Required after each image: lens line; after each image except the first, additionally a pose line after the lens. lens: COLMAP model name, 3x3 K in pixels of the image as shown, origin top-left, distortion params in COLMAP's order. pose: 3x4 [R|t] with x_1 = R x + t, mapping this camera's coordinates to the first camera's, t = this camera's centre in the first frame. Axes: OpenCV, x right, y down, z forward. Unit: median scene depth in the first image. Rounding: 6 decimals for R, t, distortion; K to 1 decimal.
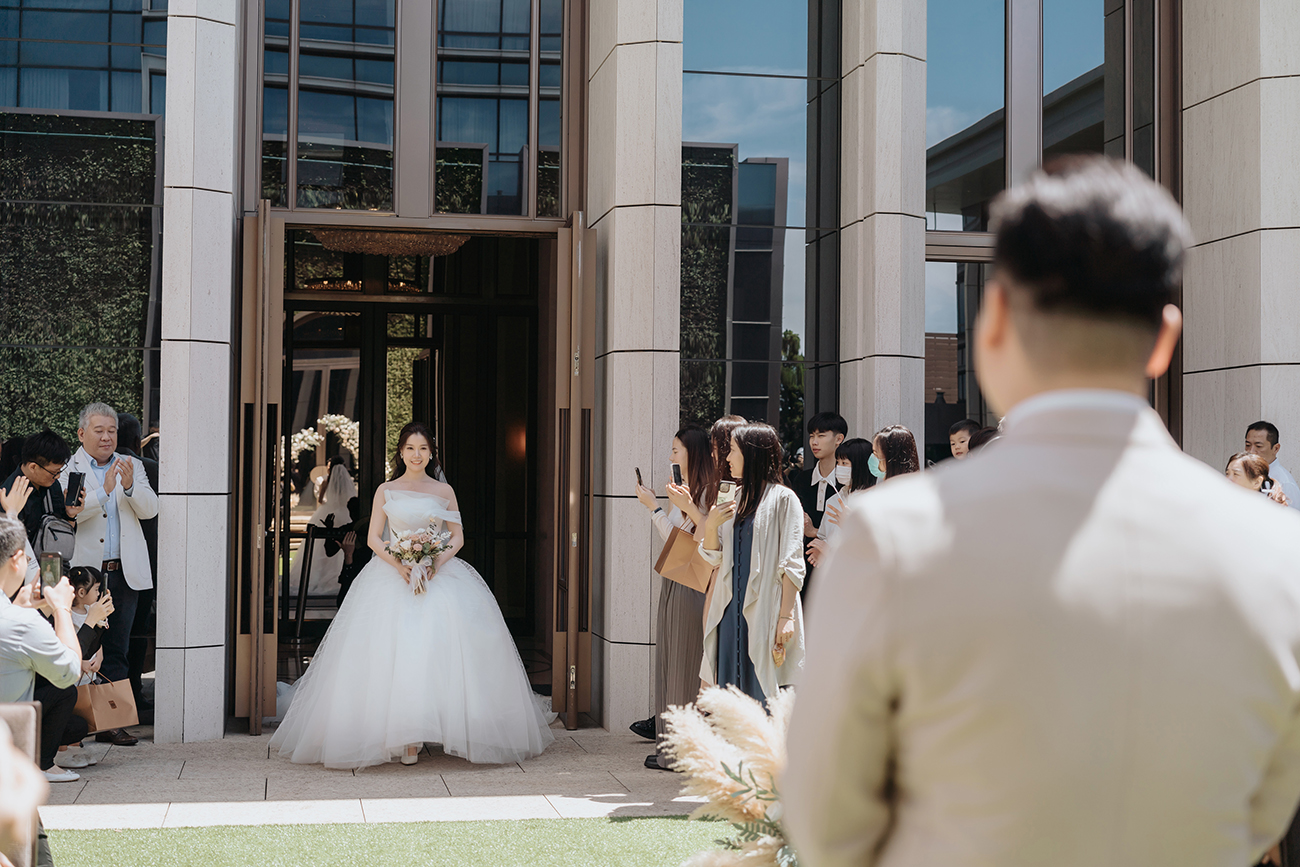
lens RADIAL K [[1937.6, 0, 659.0], [0, 1937.6, 399.9], [0, 0, 1]] dist [0.005924, 0.000000]
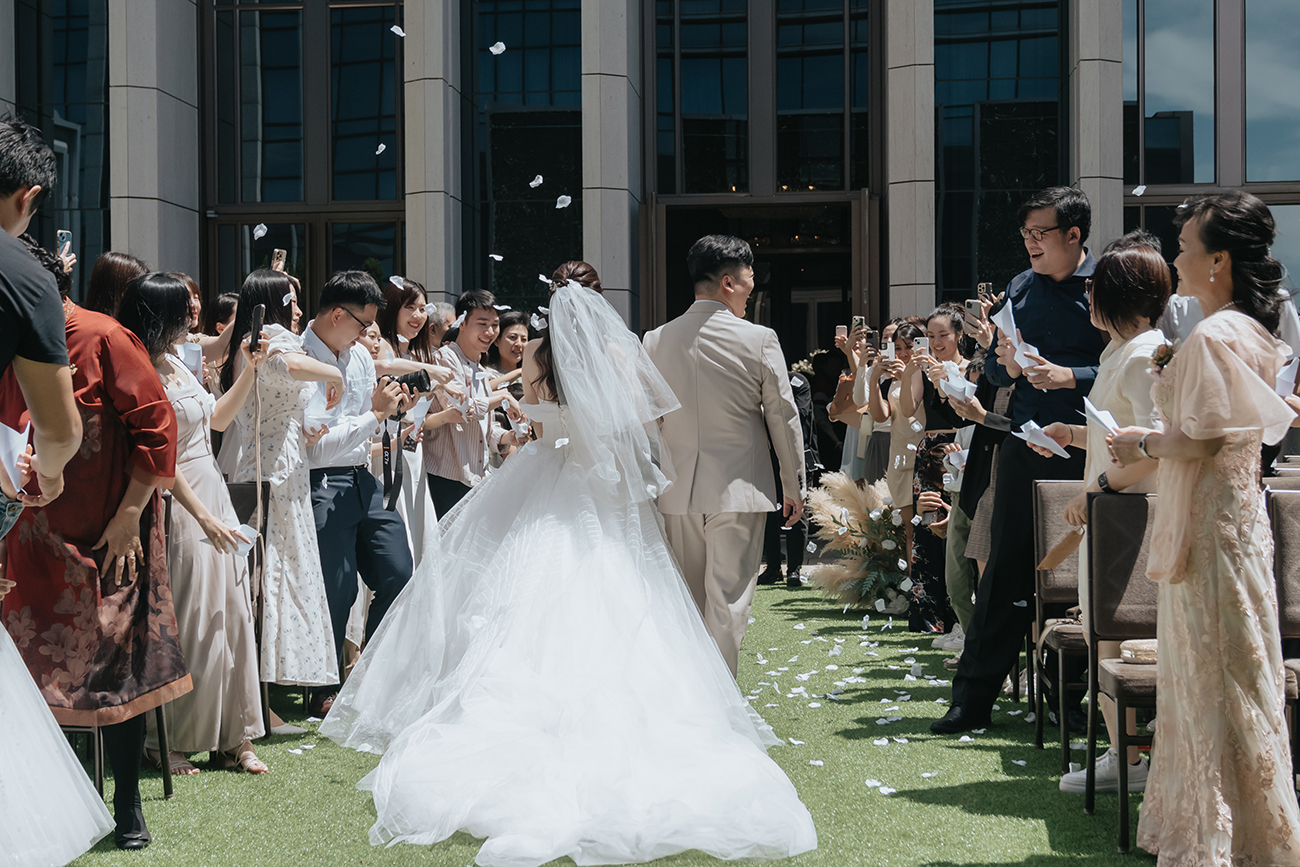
lens RADIAL K [[1829.5, 0, 650.1], [0, 1829.5, 434.3], [0, 0, 1]] dist [-0.038703, 0.000000]
pose [[0.960336, -0.016776, -0.278342, 0.171280], [0.031837, 0.998258, 0.049680, 0.011393], [0.277024, -0.056571, 0.959196, -0.331067]]
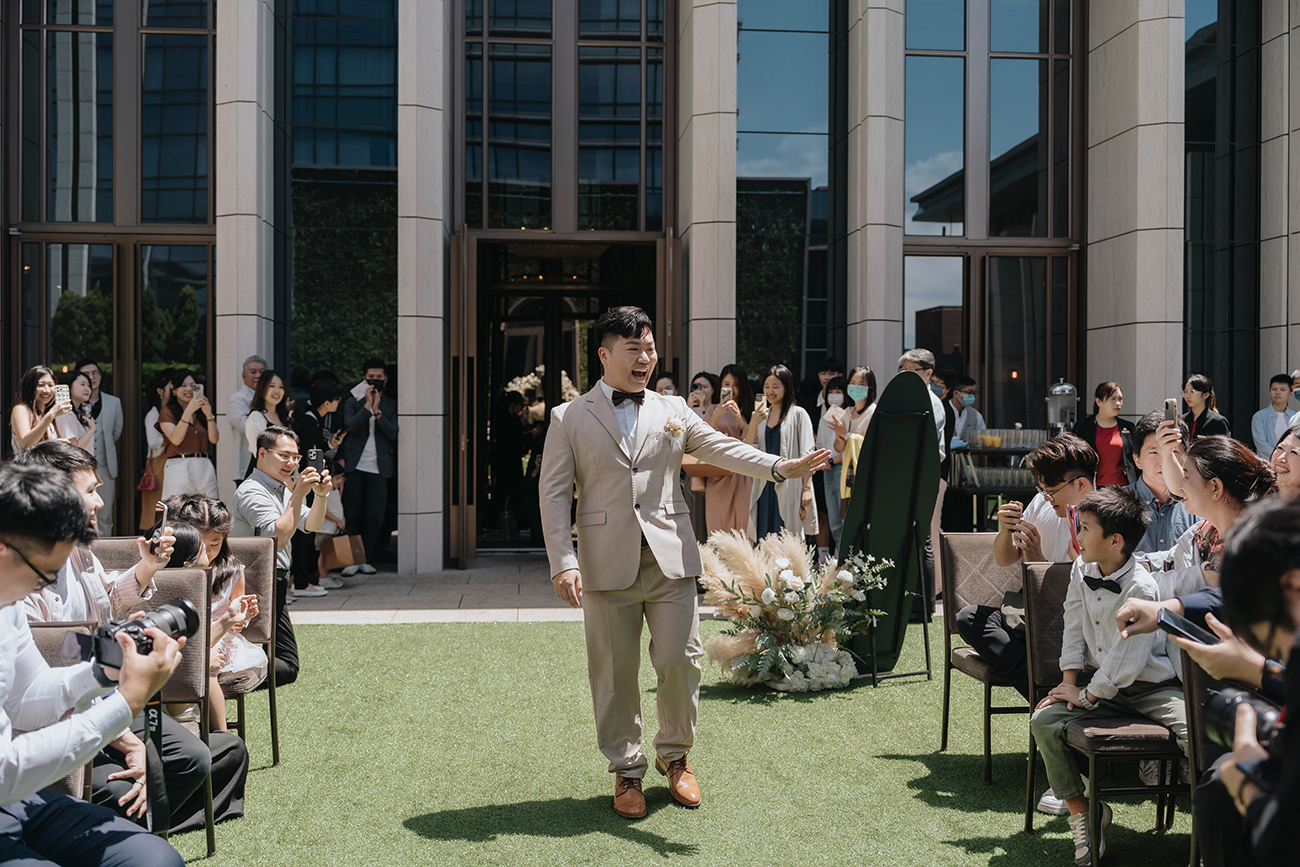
lens RADIAL K [[1315.3, 0, 653.8], [0, 1315.3, 423.3], [0, 0, 1]] dist [-0.002464, 0.000000]
pose [[0.995767, -0.006794, -0.091661, 0.038258], [0.011619, 0.998568, 0.052212, 0.001581], [0.091175, -0.053056, 0.994421, -0.029281]]
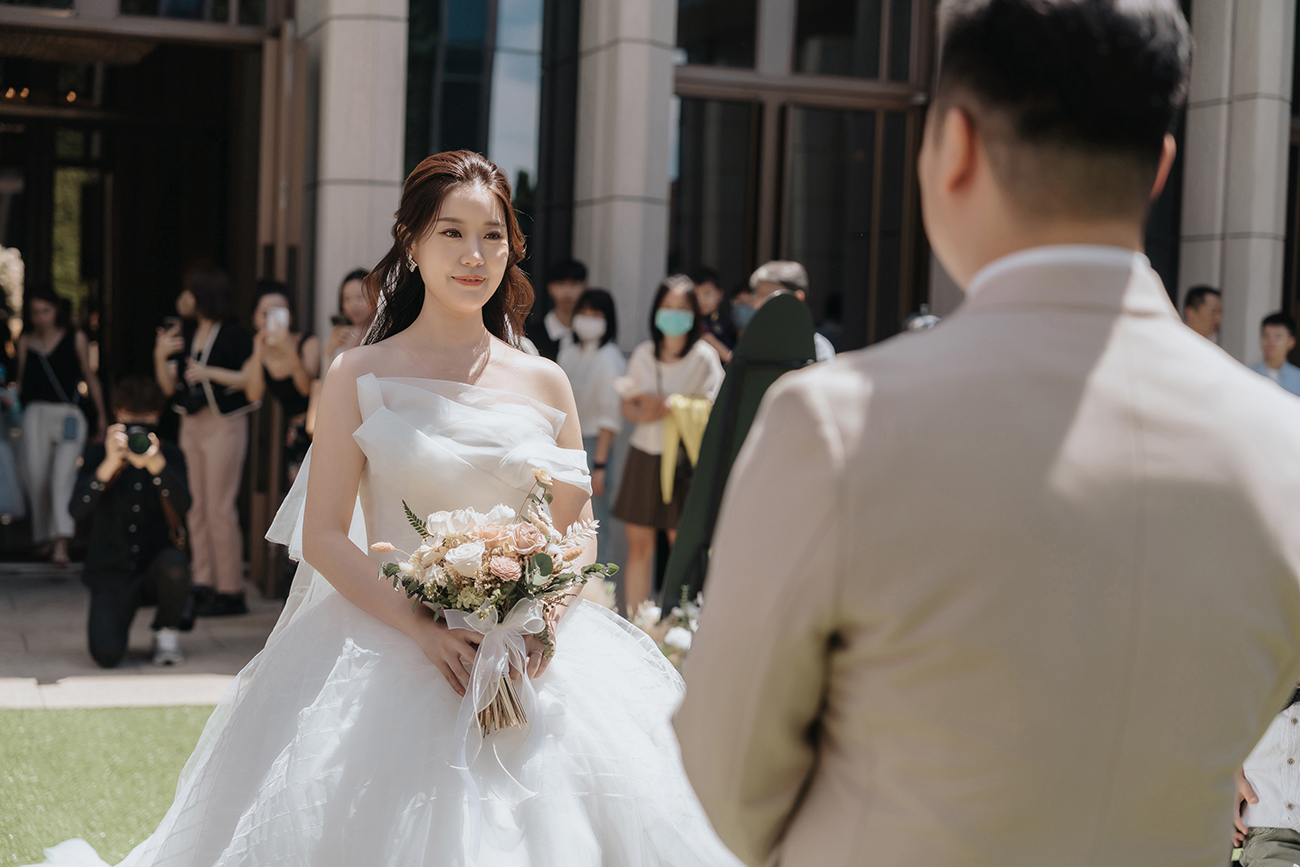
lens RADIAL K [[2048.0, 0, 645.2], [0, 2048.0, 439.7], [0, 0, 1]] dist [0.044159, 0.000000]
pose [[0.989002, 0.019529, 0.146609, -0.013805], [-0.033420, 0.995115, 0.092890, 0.000552], [-0.144078, -0.096768, 0.984824, 0.033131]]
